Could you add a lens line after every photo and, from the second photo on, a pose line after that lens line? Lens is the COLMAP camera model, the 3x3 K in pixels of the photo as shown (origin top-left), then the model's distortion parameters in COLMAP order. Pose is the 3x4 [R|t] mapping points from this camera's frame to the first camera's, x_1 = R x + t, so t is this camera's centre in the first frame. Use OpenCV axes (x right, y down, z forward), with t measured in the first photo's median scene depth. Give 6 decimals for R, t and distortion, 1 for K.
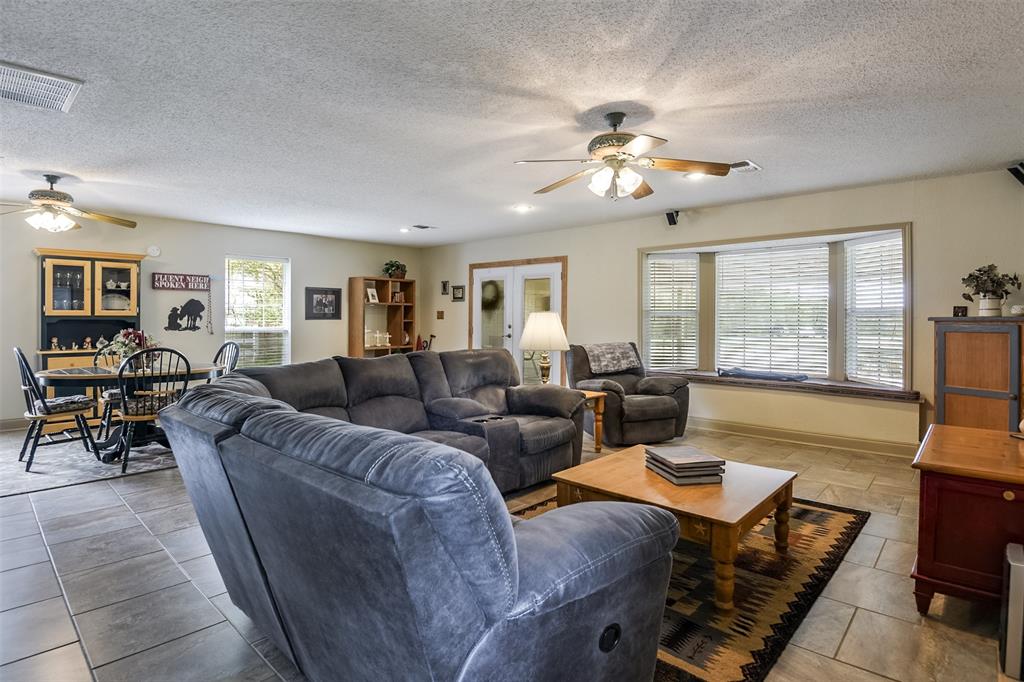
lens RADIAL K [[523.6, 0, 510.1], [0, 523.6, 319.6], [0, 0, 1]] dist [-0.013630, -0.000338]
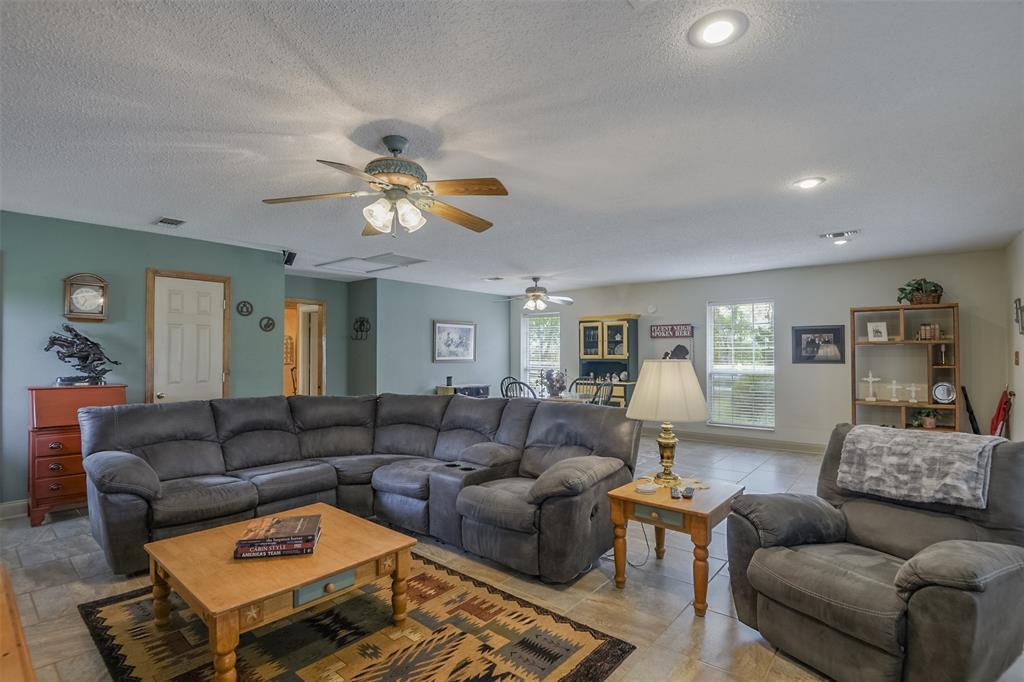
lens RADIAL K [[488.3, 0, 497.3], [0, 488.3, 341.5], [0, 0, 1]] dist [-0.041435, 0.000248]
pose [[0.037375, -0.027074, -0.998934, 0.575654], [-0.004520, 0.999618, -0.027262, -0.017551], [0.999291, 0.005535, 0.037238, 0.652528]]
